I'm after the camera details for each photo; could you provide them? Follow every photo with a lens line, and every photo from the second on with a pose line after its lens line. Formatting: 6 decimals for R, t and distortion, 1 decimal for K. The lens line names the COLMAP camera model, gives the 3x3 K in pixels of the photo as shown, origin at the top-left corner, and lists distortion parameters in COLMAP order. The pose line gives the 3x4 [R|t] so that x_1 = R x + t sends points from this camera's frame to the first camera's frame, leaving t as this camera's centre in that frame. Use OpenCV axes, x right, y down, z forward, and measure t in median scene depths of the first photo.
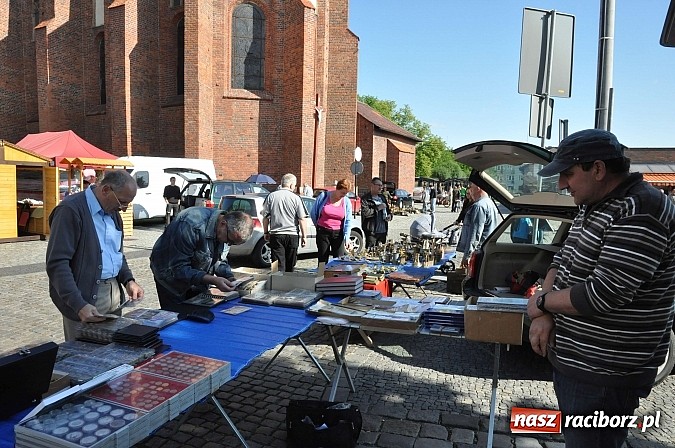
lens RADIAL K [[479.7, 0, 337.5], [0, 479.7, 224.0], [0, 0, 1]] dist [-0.106423, 0.090679]
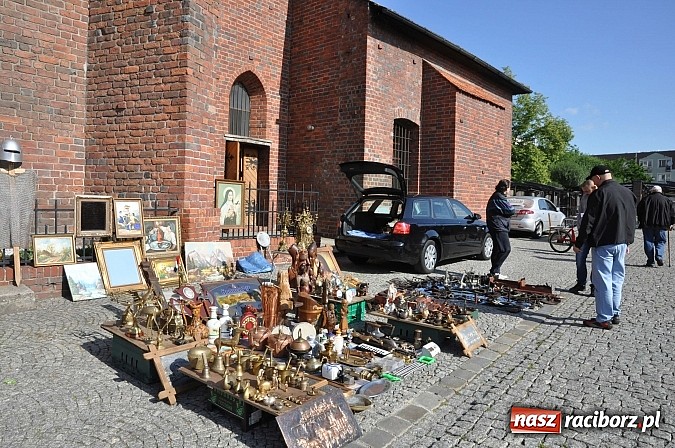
lens RADIAL K [[479.7, 0, 337.5], [0, 479.7, 224.0], [0, 0, 1]] dist [-0.106423, 0.090679]
pose [[0.975451, 0.008977, -0.220032, 0.121279], [-0.019693, 0.998721, -0.046560, -0.038825], [0.219333, 0.049750, 0.974381, 0.651752]]
